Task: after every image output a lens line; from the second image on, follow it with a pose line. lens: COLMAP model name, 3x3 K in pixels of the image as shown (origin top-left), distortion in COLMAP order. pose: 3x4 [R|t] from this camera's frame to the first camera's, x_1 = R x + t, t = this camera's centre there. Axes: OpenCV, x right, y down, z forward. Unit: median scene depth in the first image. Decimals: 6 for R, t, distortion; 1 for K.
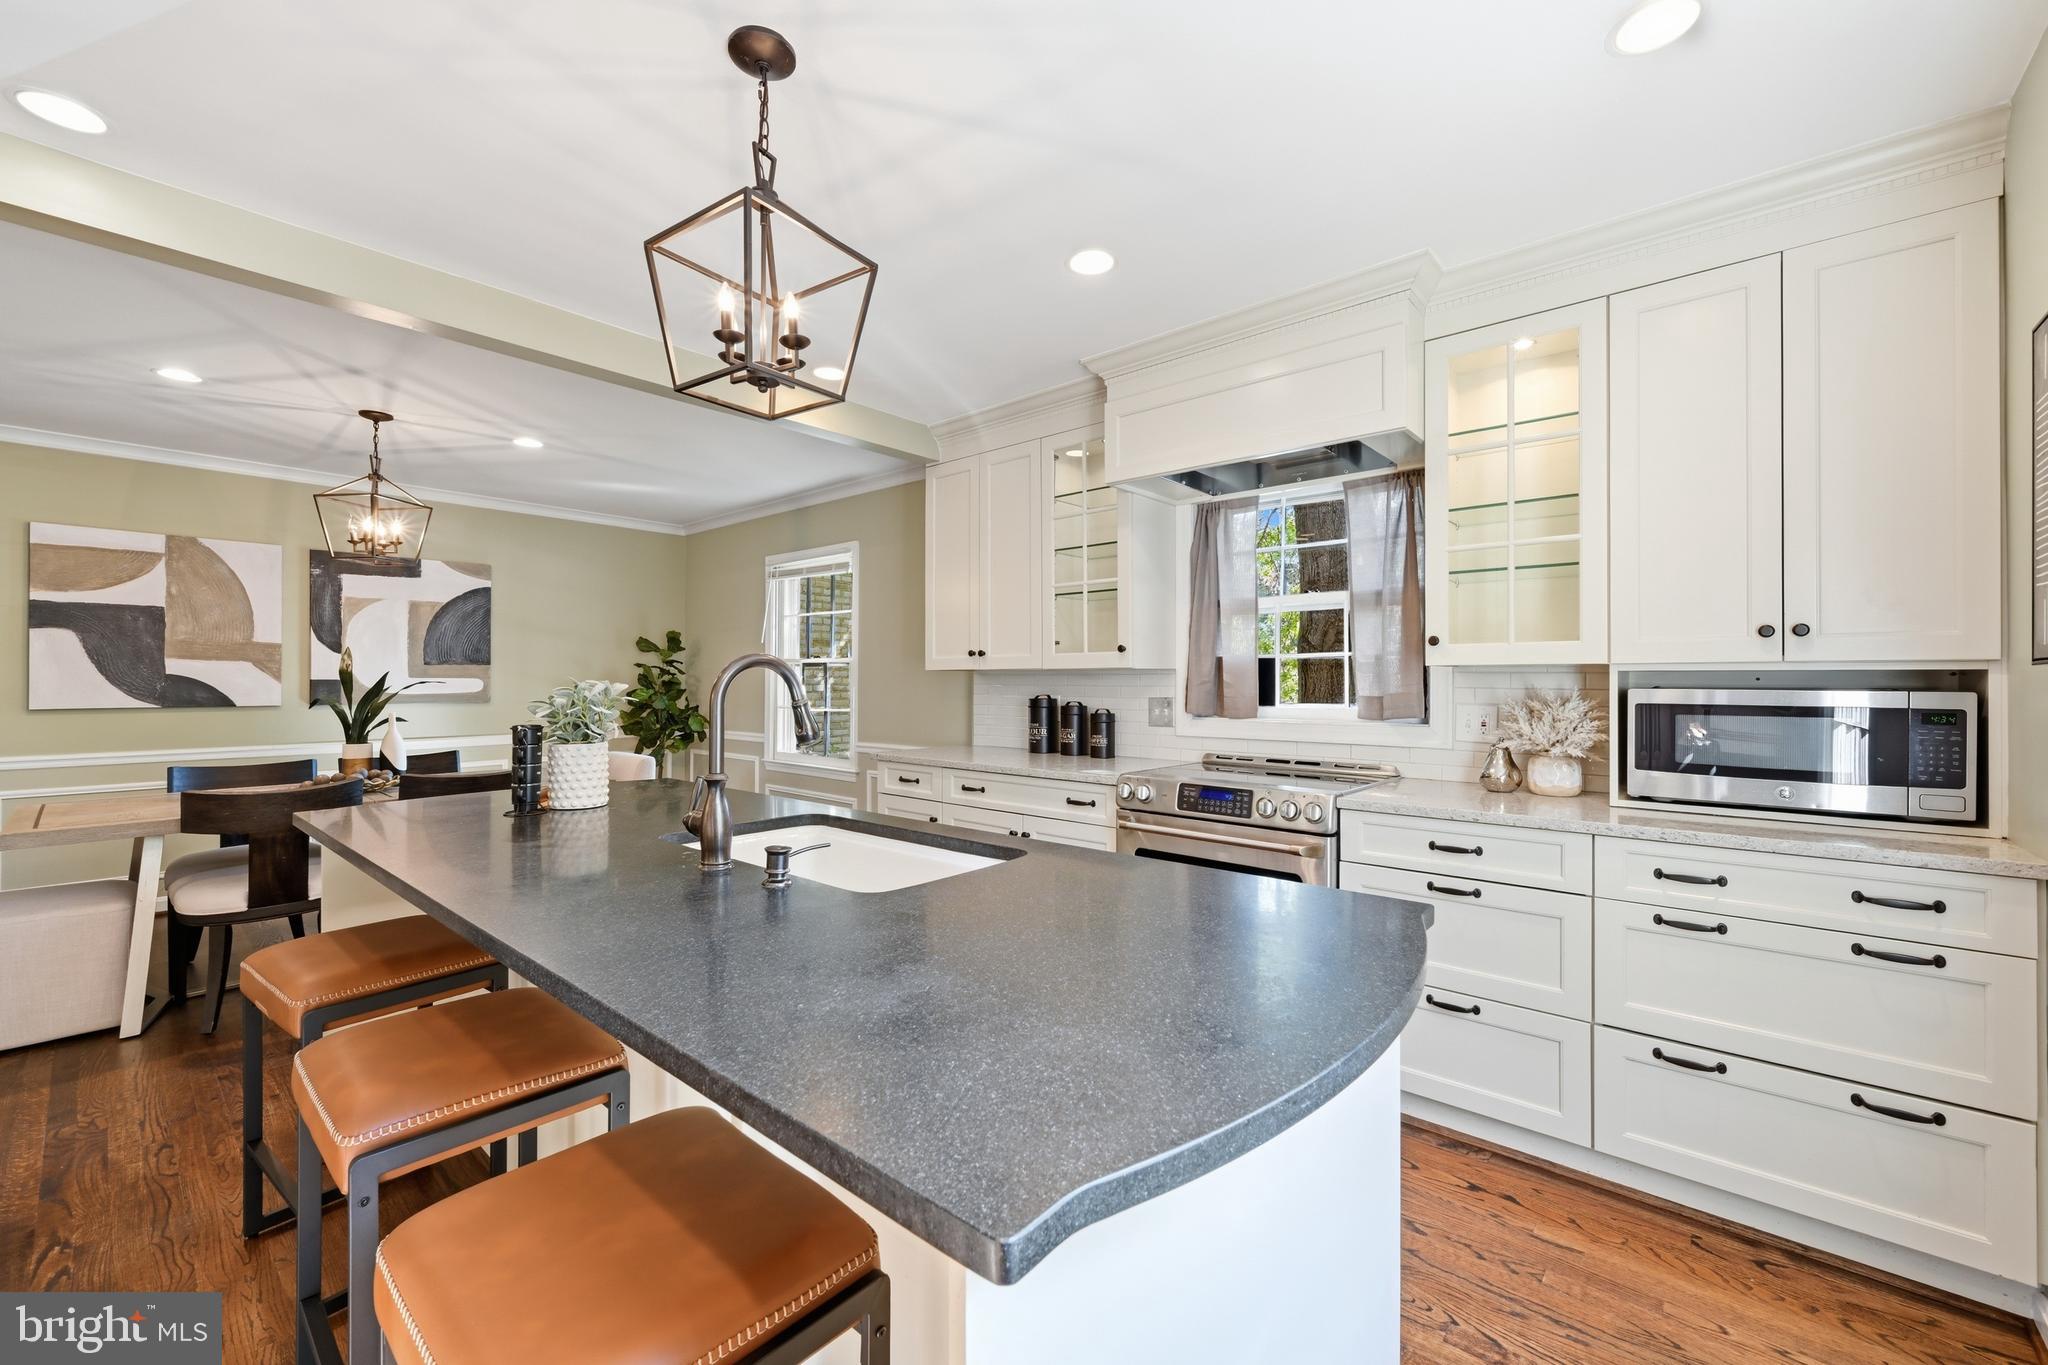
lens RADIAL K [[858.1, 0, 1024.0], [0, 858.1, 682.5], [0, 0, 1]] dist [-0.000678, -0.000034]
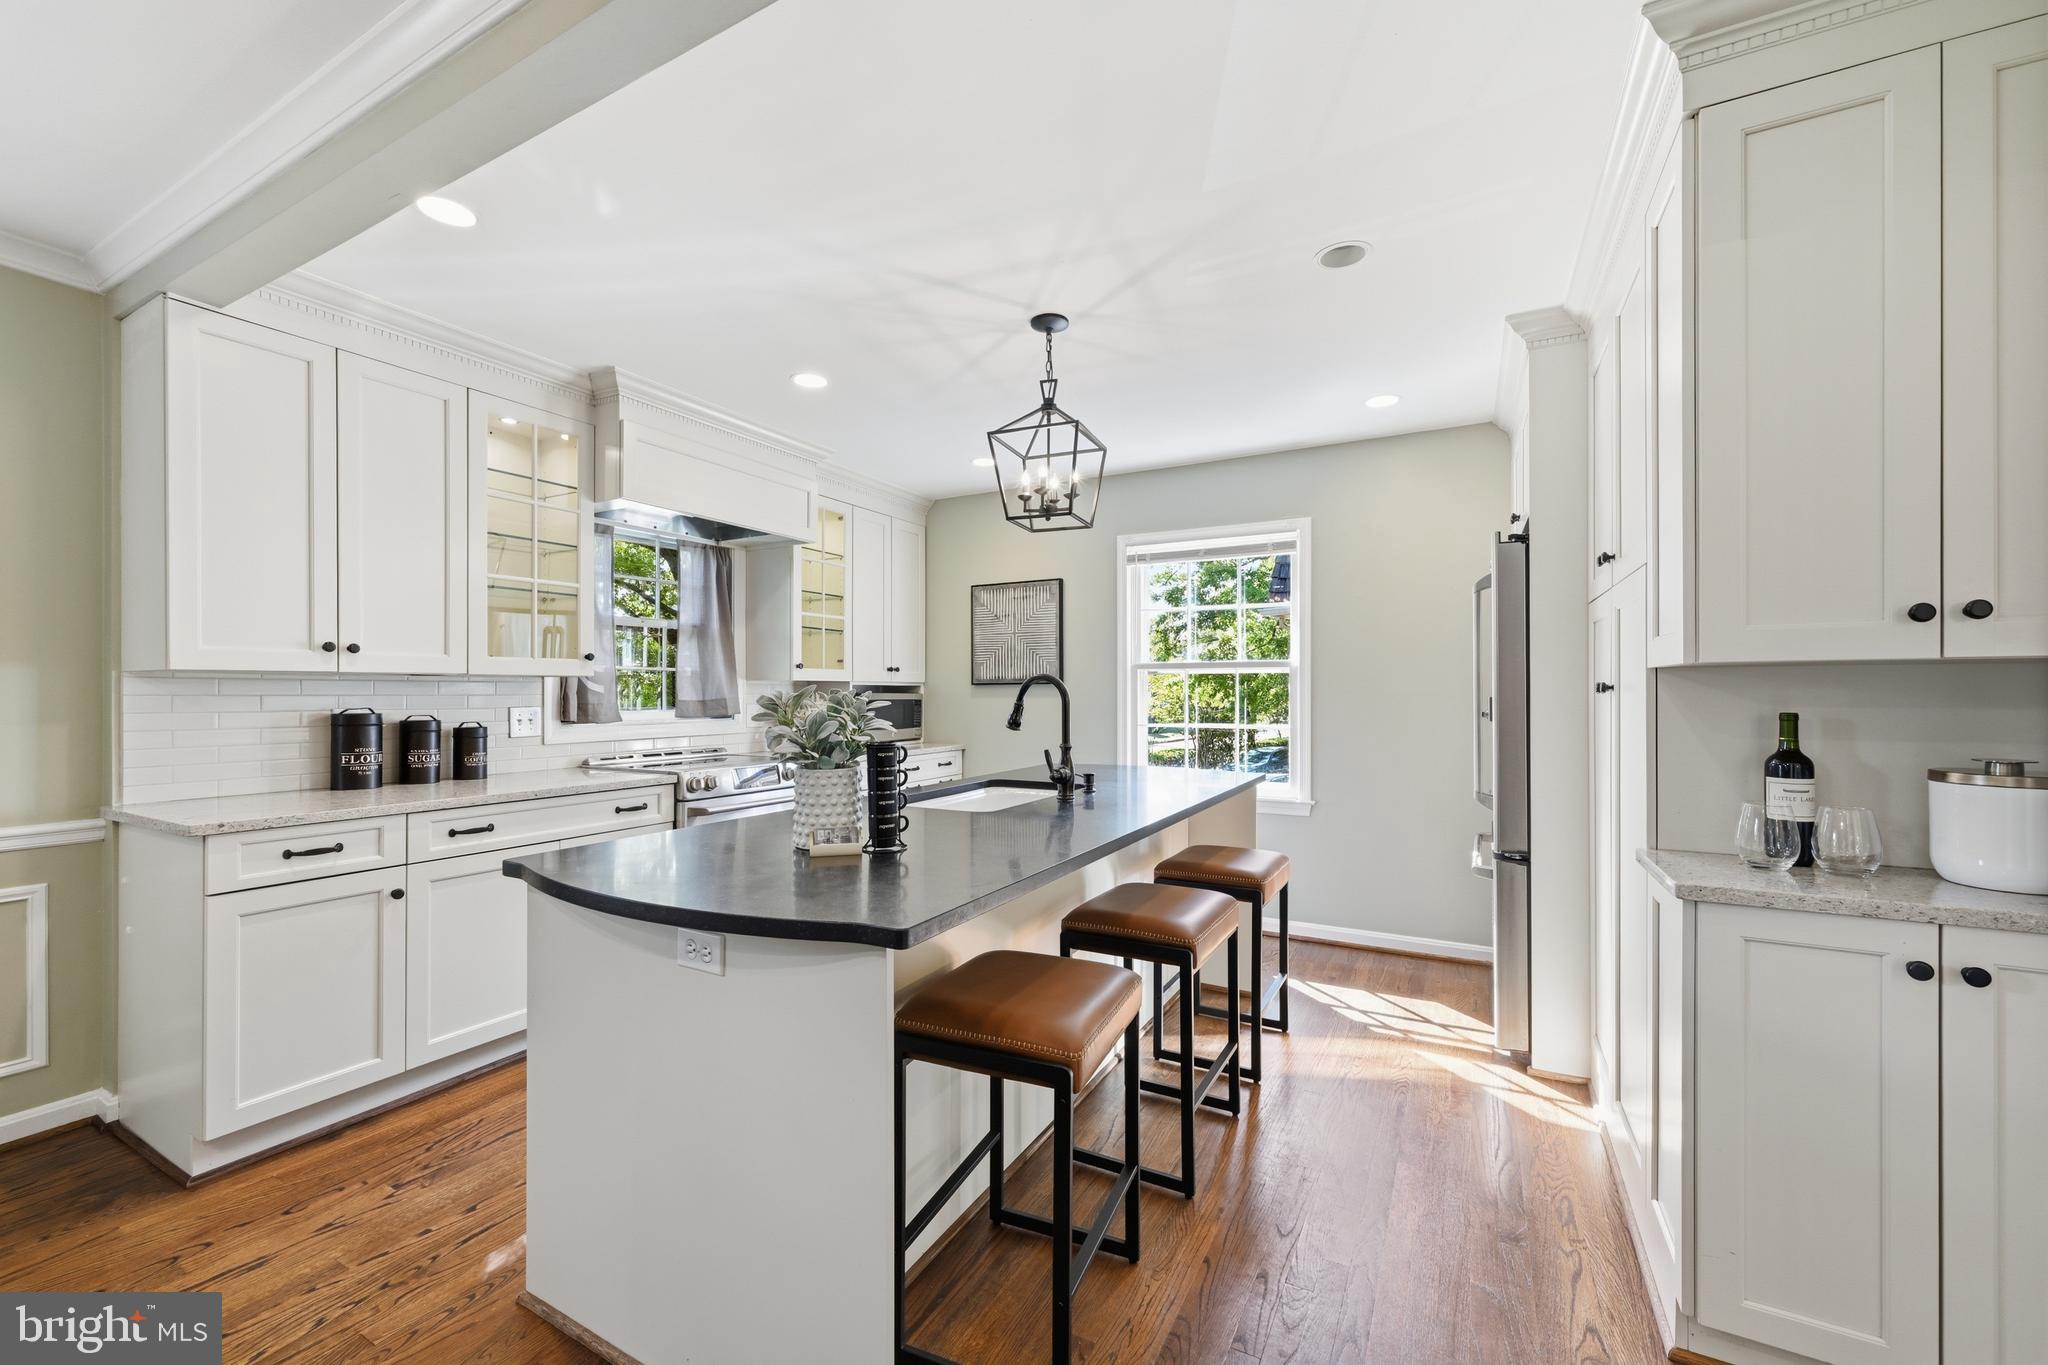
lens RADIAL K [[812.0, 0, 1024.0], [0, 812.0, 682.5], [0, 0, 1]] dist [-0.003049, -0.000149]
pose [[-0.179195, 0.004611, 0.983803, -0.844837], [0.007731, 0.999965, -0.003278, -0.003701], [-0.983783, 0.007018, -0.179225, 0.597080]]
